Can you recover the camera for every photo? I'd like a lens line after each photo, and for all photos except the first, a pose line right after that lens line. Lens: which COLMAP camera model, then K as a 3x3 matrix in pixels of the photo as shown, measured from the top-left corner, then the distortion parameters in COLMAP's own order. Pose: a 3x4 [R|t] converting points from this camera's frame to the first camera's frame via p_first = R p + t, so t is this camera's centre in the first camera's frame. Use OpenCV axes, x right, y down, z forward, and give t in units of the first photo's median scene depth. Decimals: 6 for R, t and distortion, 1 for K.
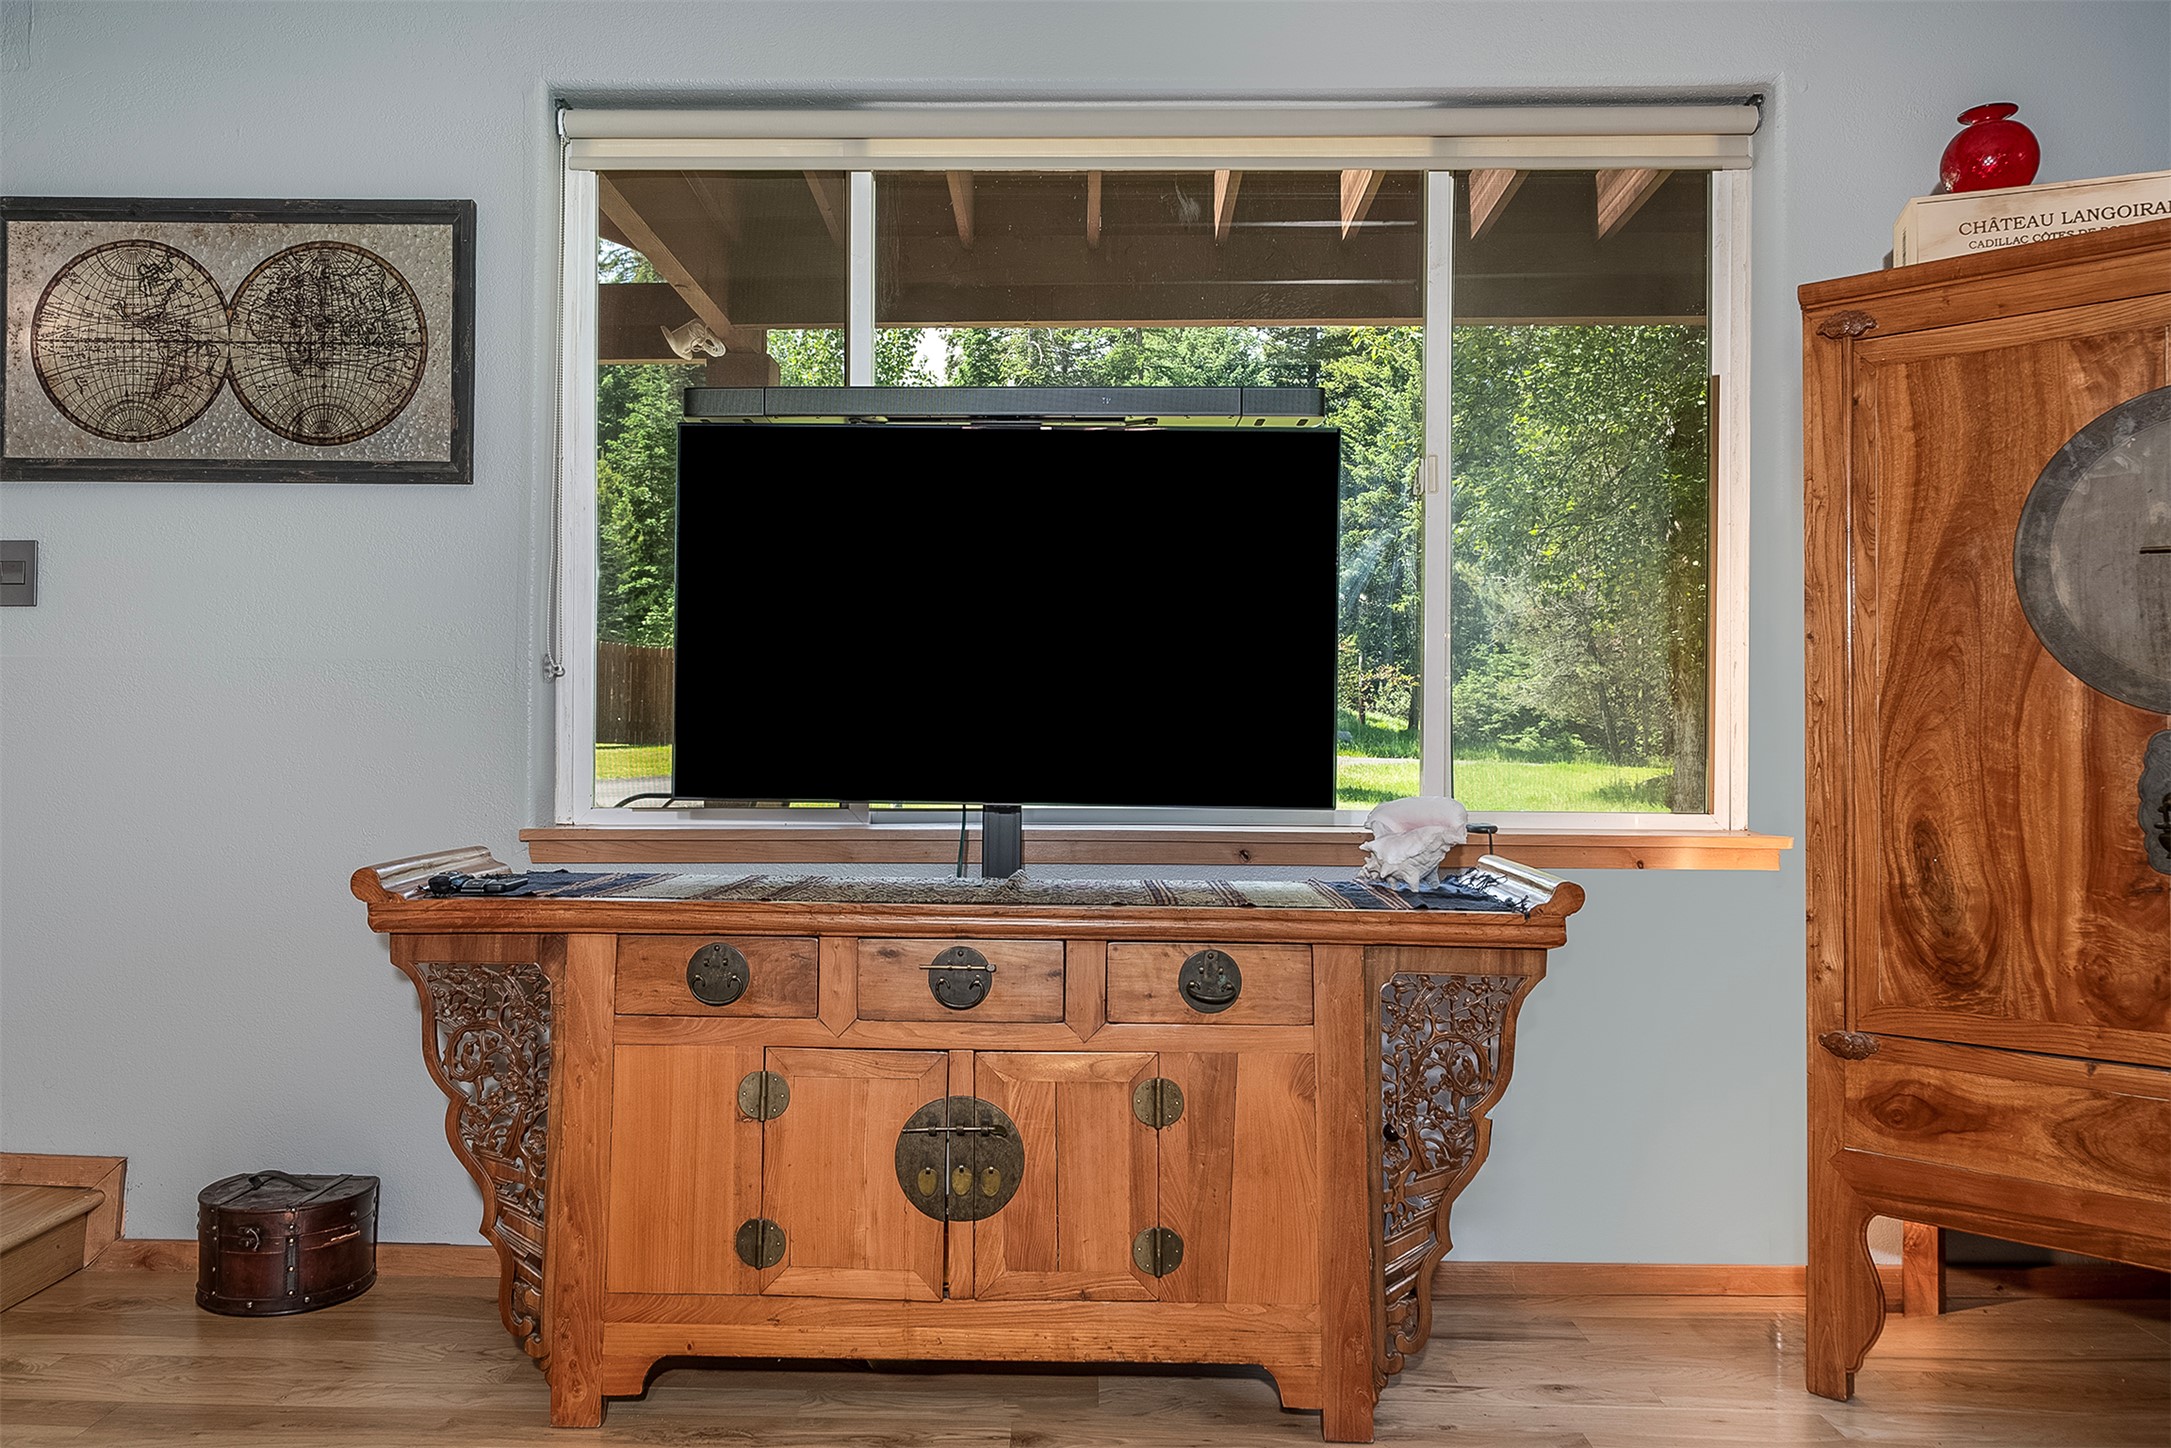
lens RADIAL K [[1579.8, 0, 1028.2], [0, 1579.8, 723.5], [0, 0, 1]] dist [0.003800, 0.007038]
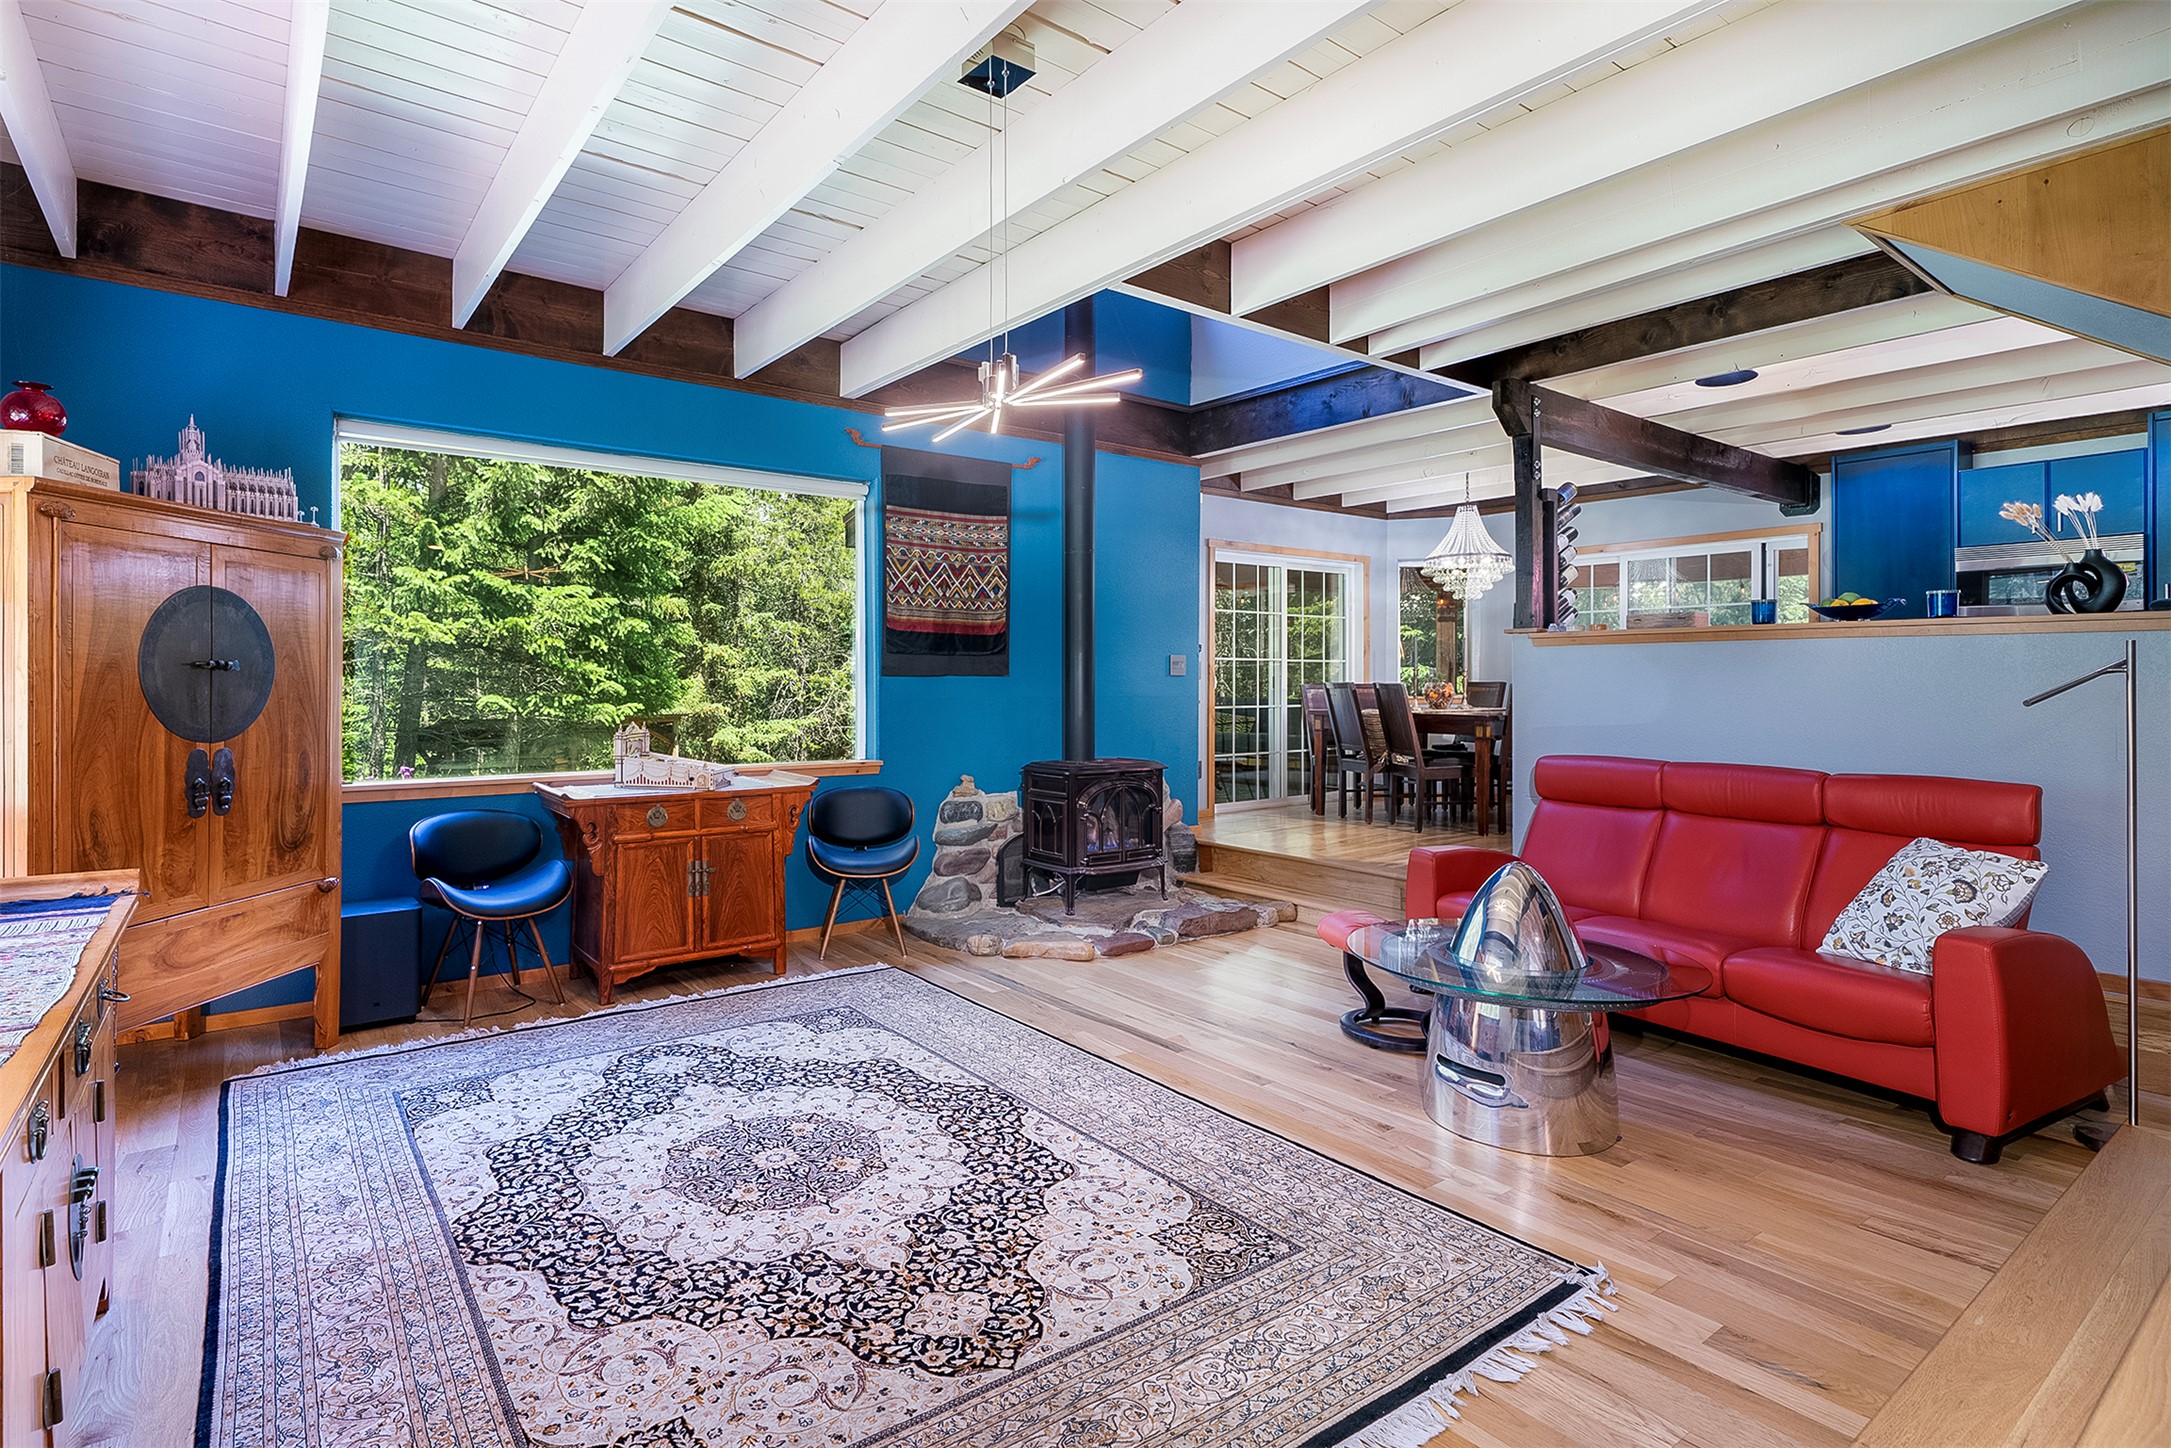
lens RADIAL K [[1032.5, 0, 1004.4], [0, 1032.5, 680.7], [0, 0, 1]] dist [-0.001071, -0.000190]
pose [[-0.599448, -0.002988, 0.800408, -0.938069], [-0.008838, 0.999957, -0.002886, -0.085466], [-0.800365, -0.008805, -0.599449, 0.884517]]
